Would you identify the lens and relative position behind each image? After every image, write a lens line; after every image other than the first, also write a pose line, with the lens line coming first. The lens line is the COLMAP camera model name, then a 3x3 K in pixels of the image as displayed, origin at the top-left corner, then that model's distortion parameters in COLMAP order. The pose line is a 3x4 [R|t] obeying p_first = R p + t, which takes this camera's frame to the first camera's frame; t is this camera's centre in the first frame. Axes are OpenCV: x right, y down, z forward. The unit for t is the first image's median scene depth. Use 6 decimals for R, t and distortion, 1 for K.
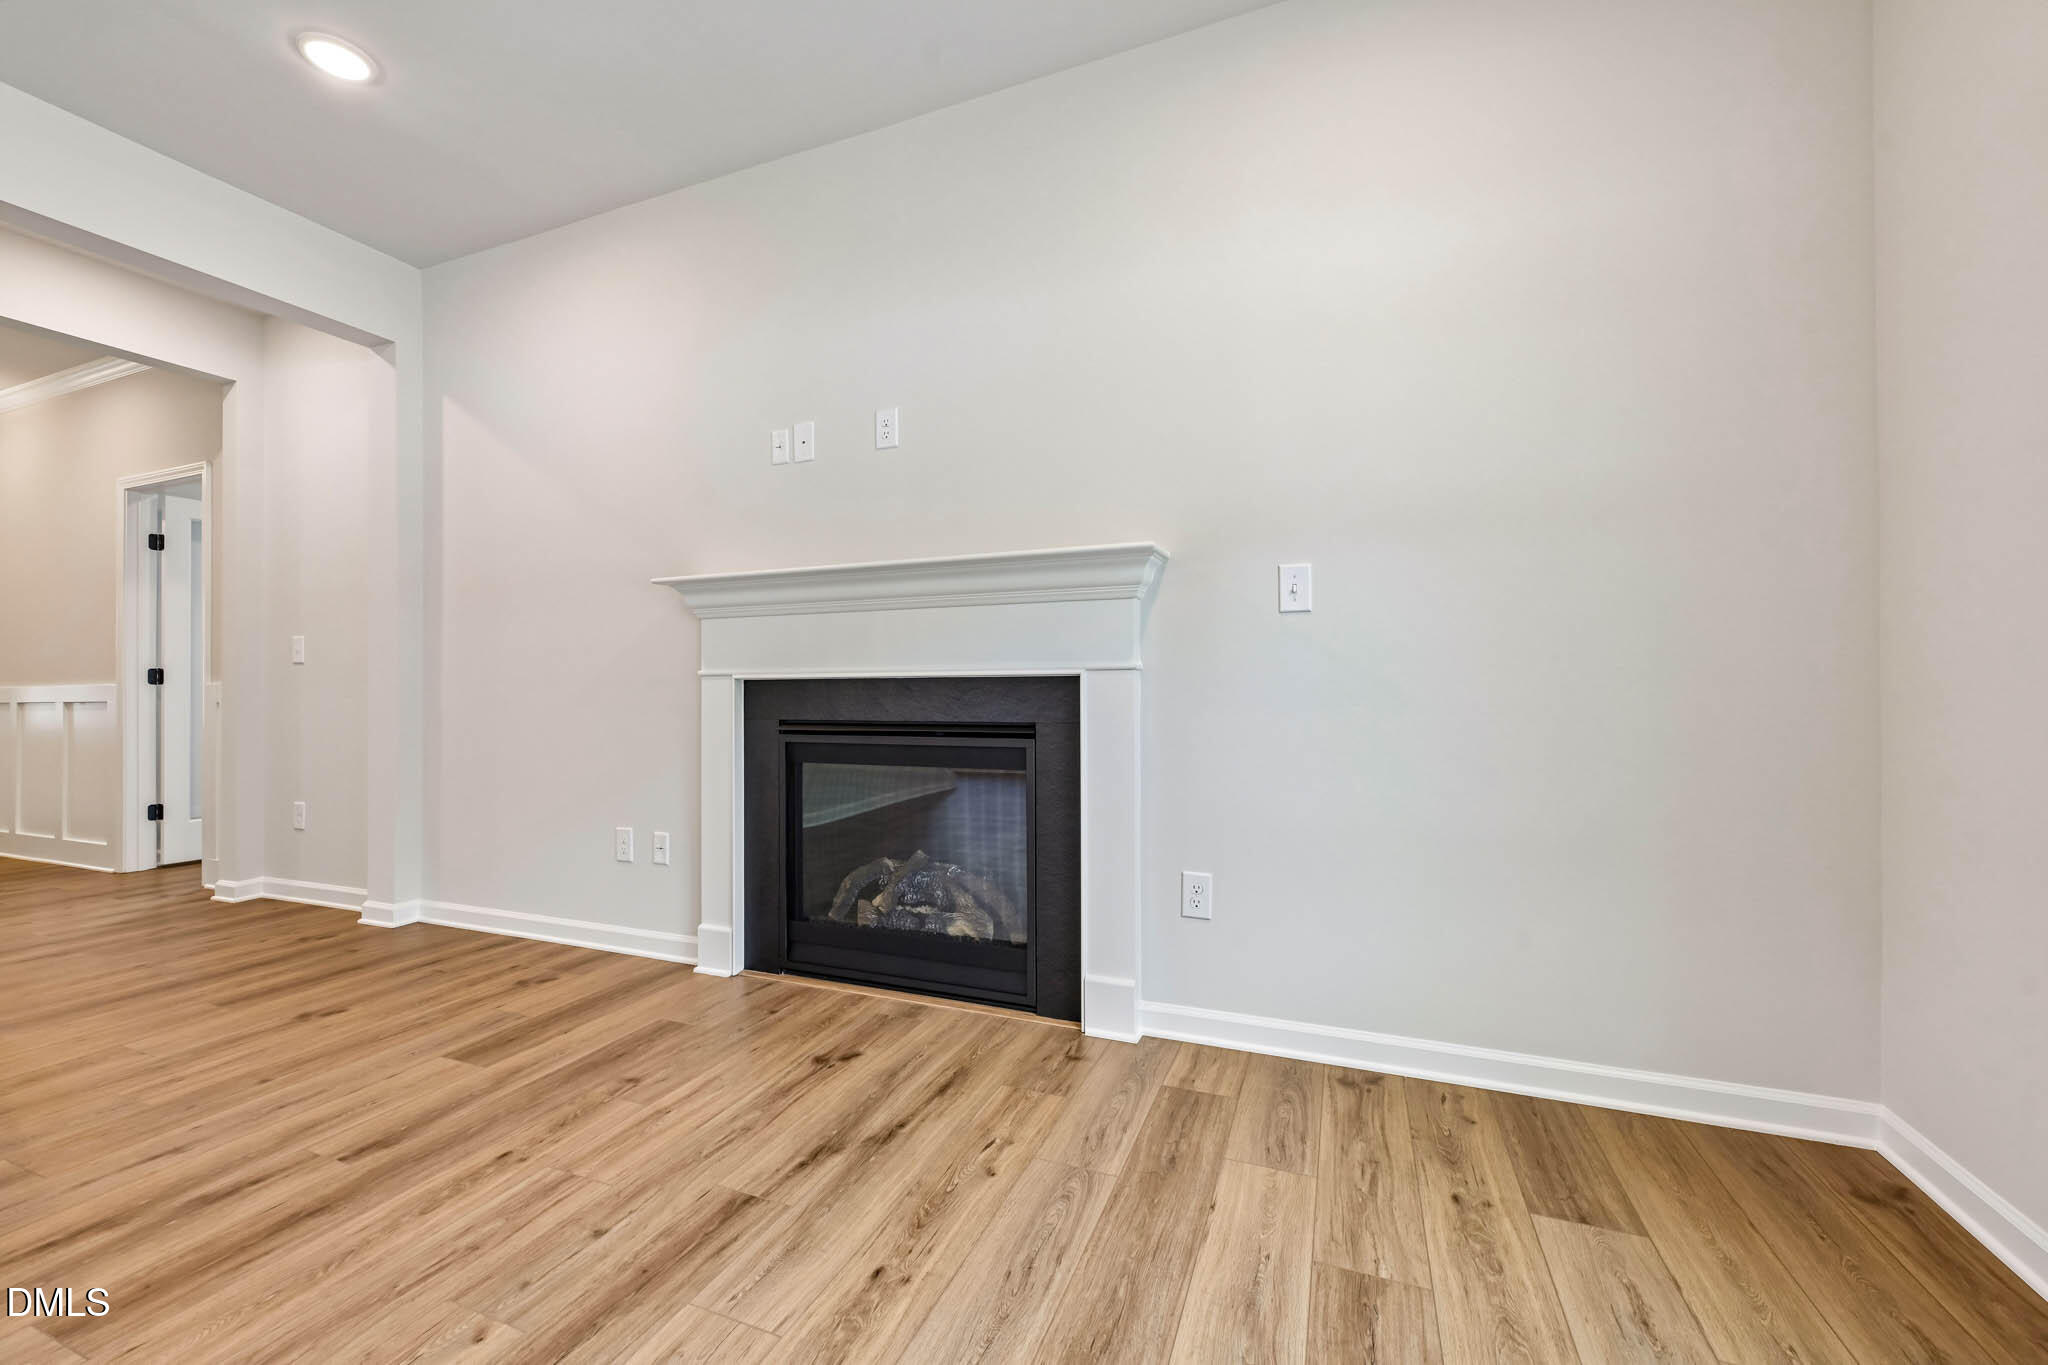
lens RADIAL K [[809.9, 0, 1019.0], [0, 809.9, 686.8], [0, 0, 1]] dist [0.001140, -0.000219]
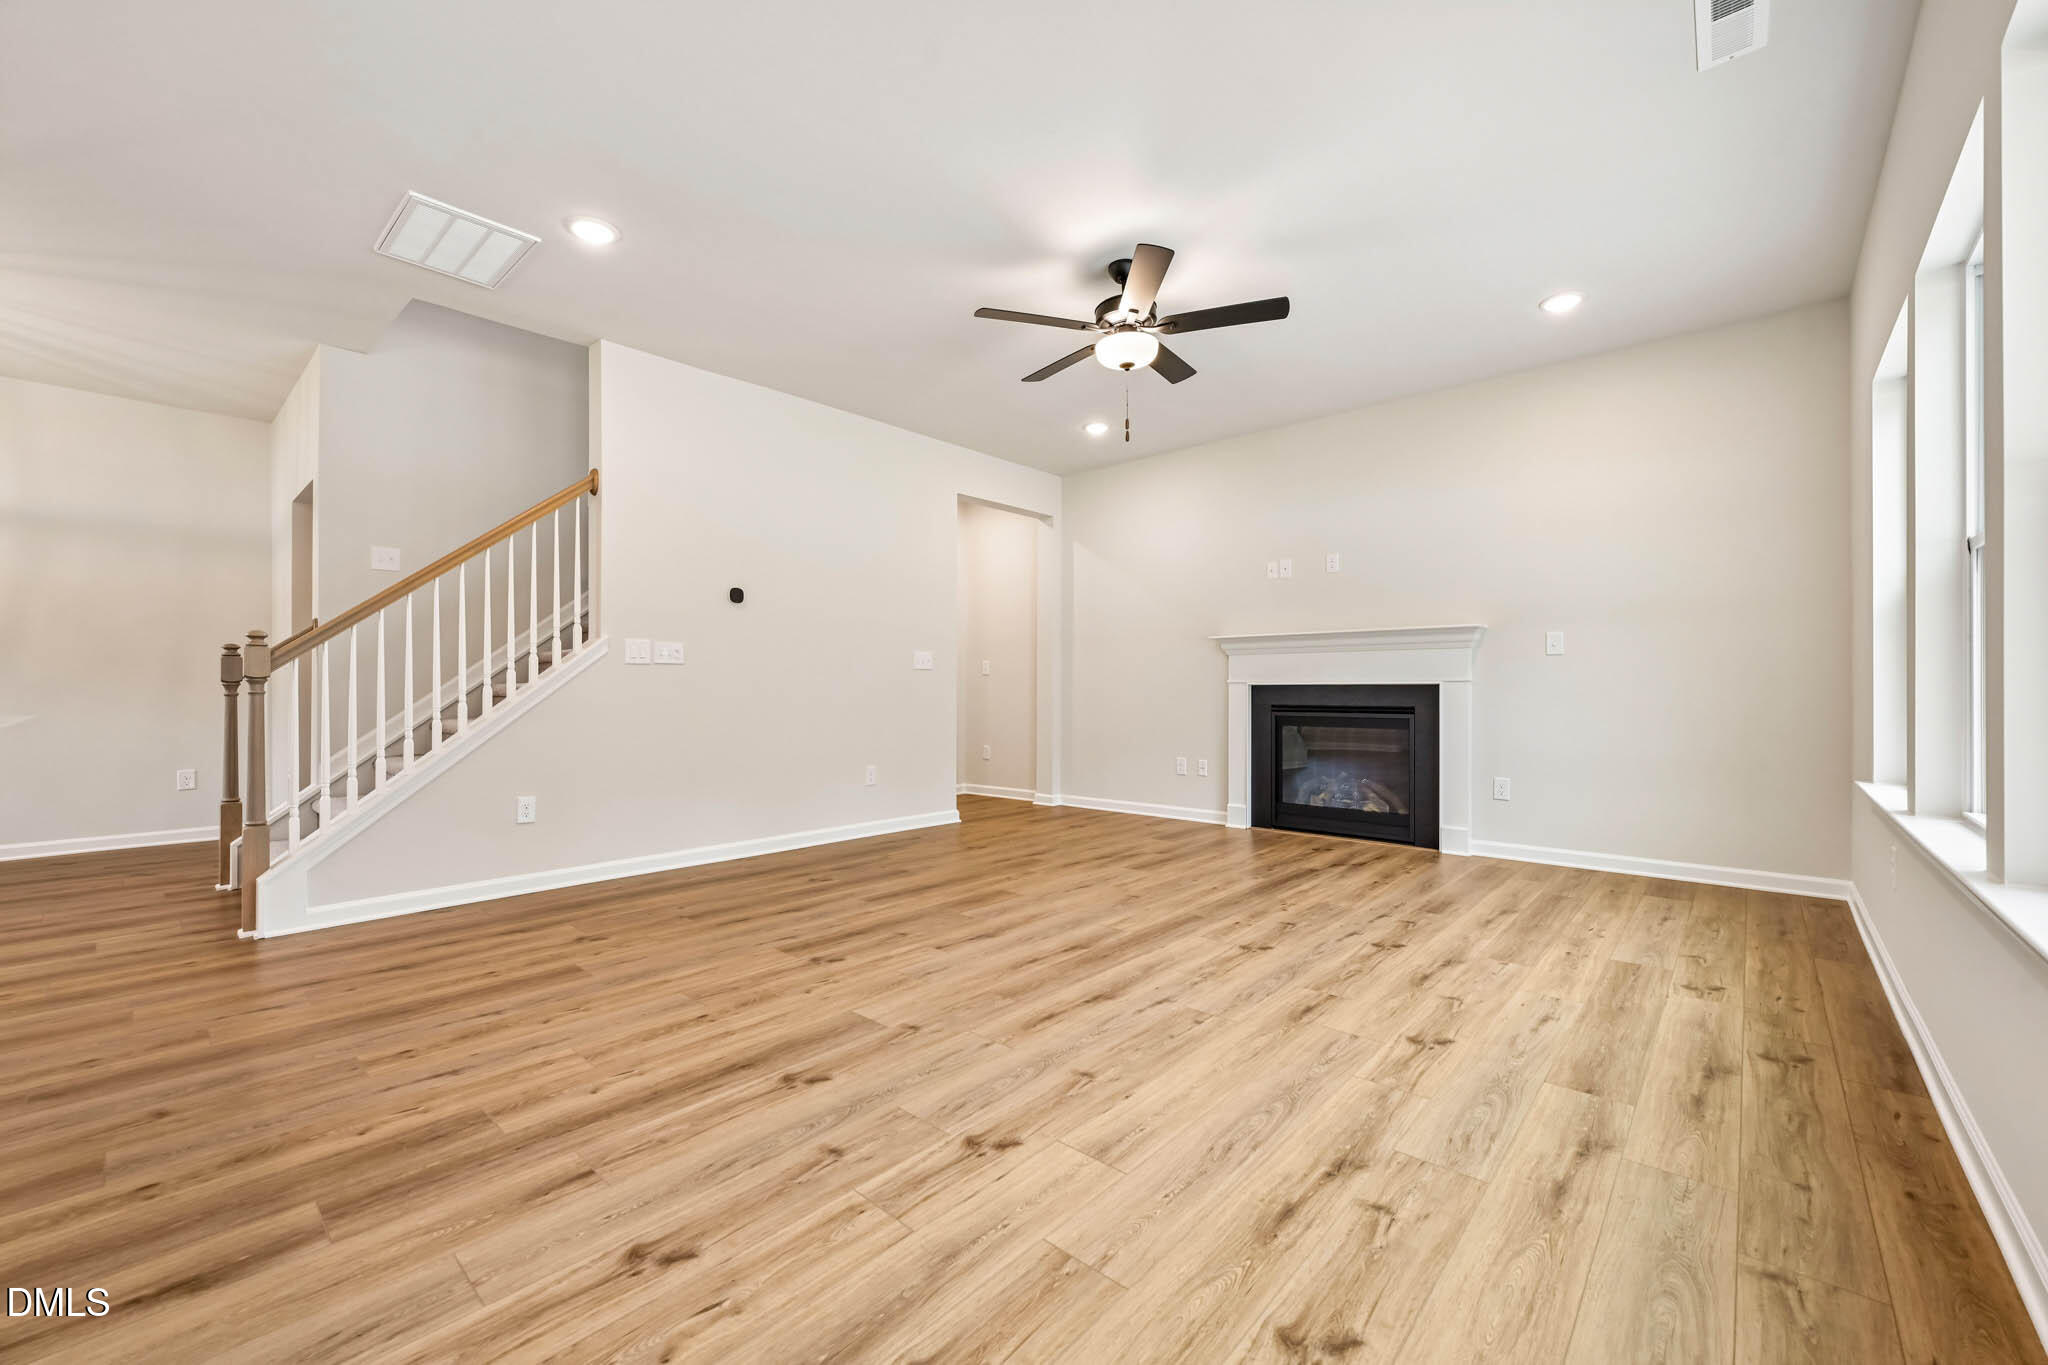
lens RADIAL K [[809.9, 0, 1019.0], [0, 809.9, 686.8], [0, 0, 1]] dist [0.001140, -0.000219]
pose [[0.940722, 0.004873, -0.339143, -0.245472], [-0.004664, 0.999988, 0.001432, -0.005519], [0.339146, 0.000234, 0.940734, -1.396013]]
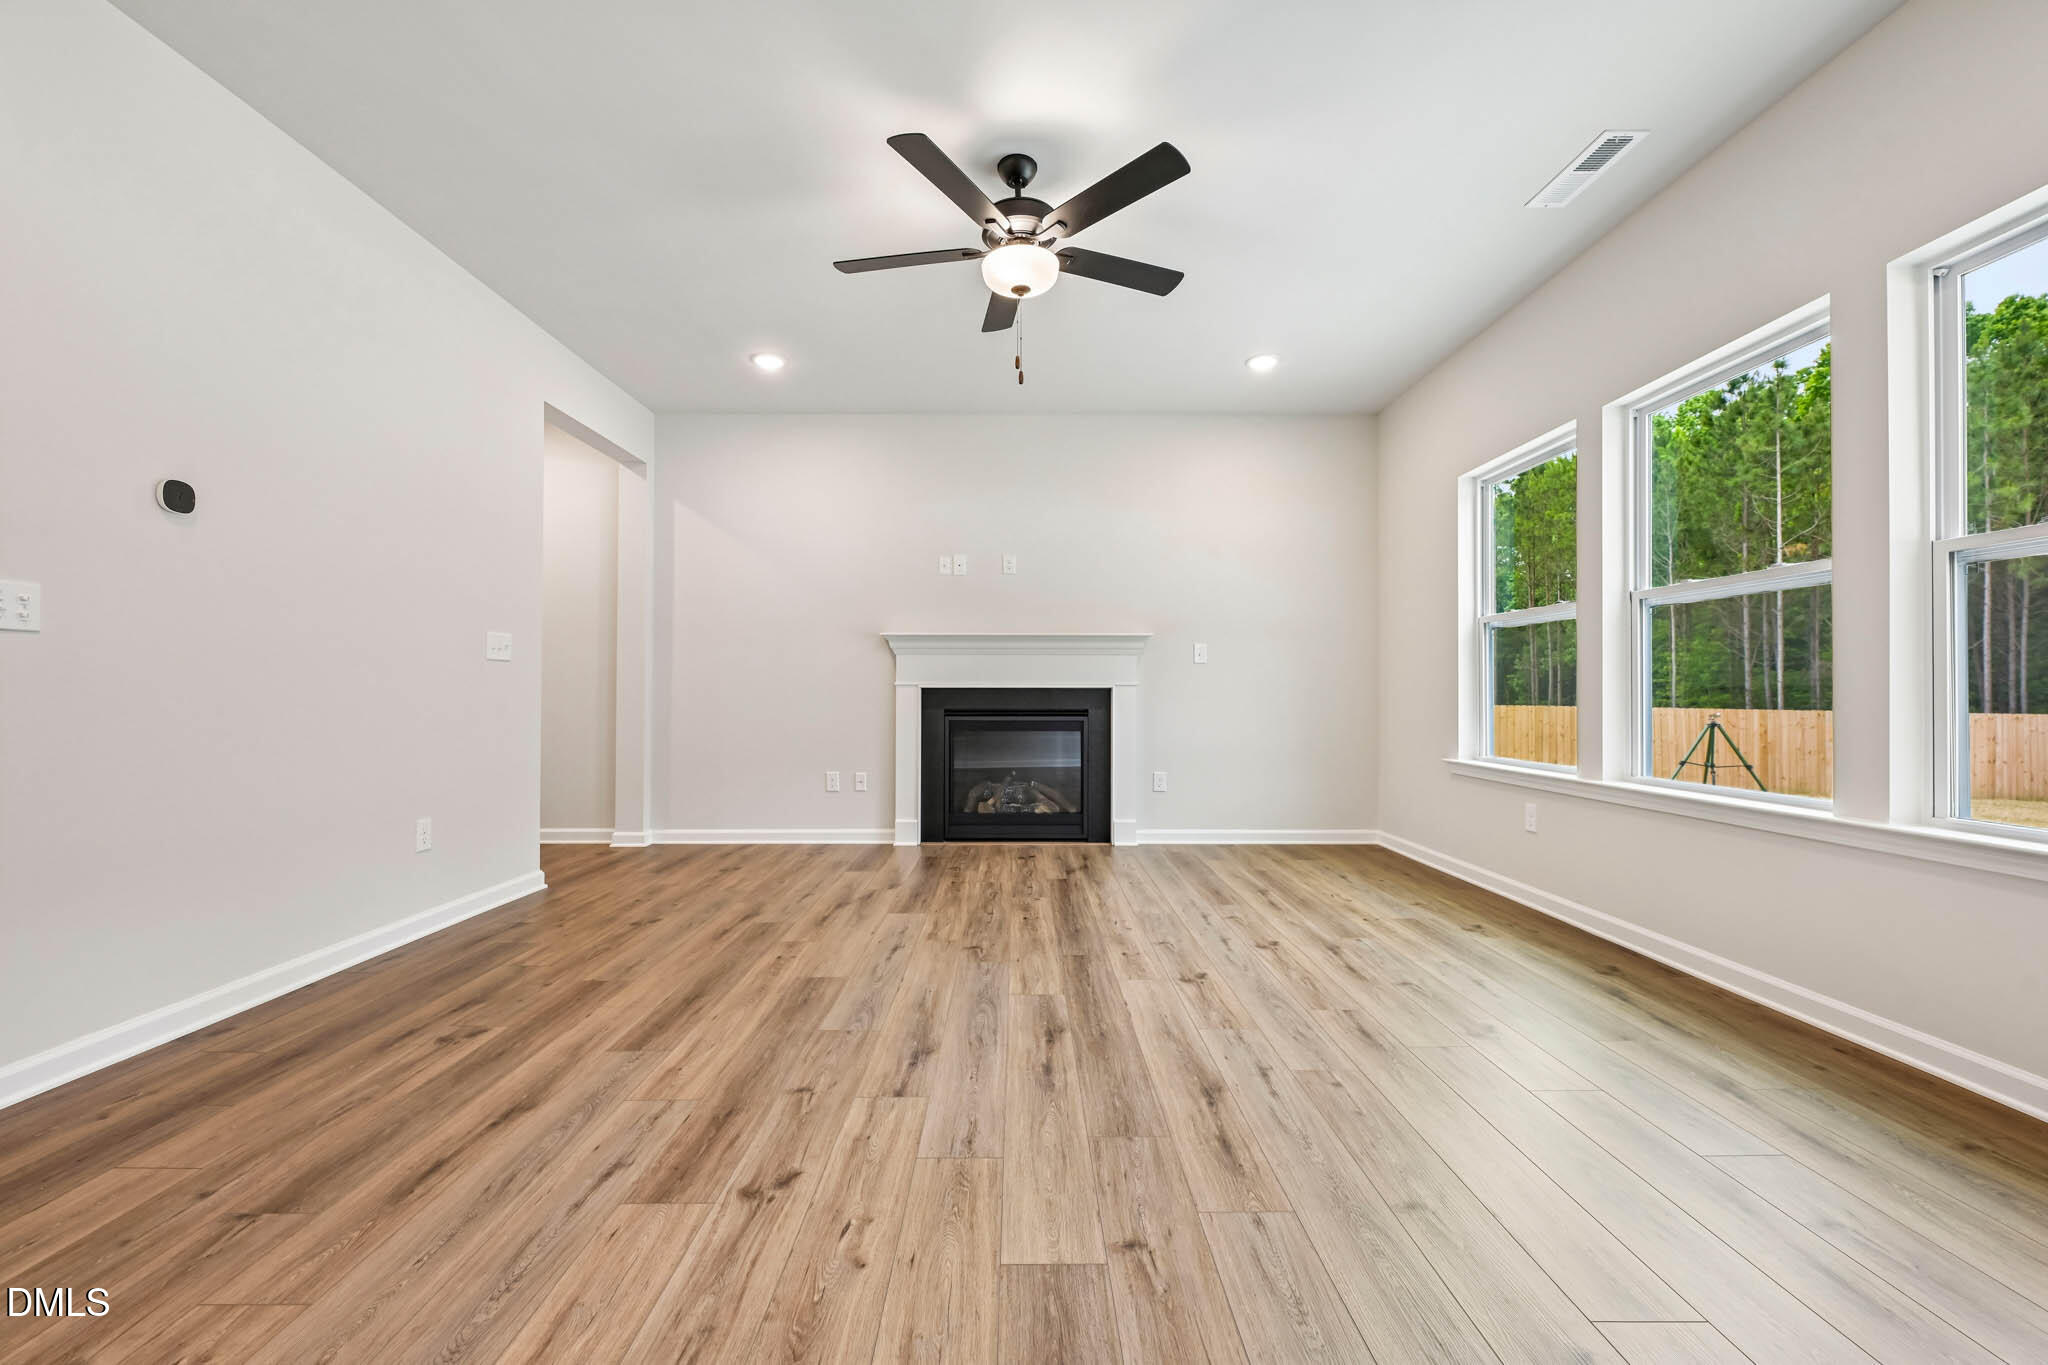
lens RADIAL K [[809.9, 0, 1019.0], [0, 809.9, 686.8], [0, 0, 1]] dist [0.001140, -0.000219]
pose [[0.924282, 0.010760, 0.381560, -1.052448], [-0.008353, 0.999933, -0.007962, 0.002966], [-0.381620, 0.004172, 0.924310, -1.017627]]
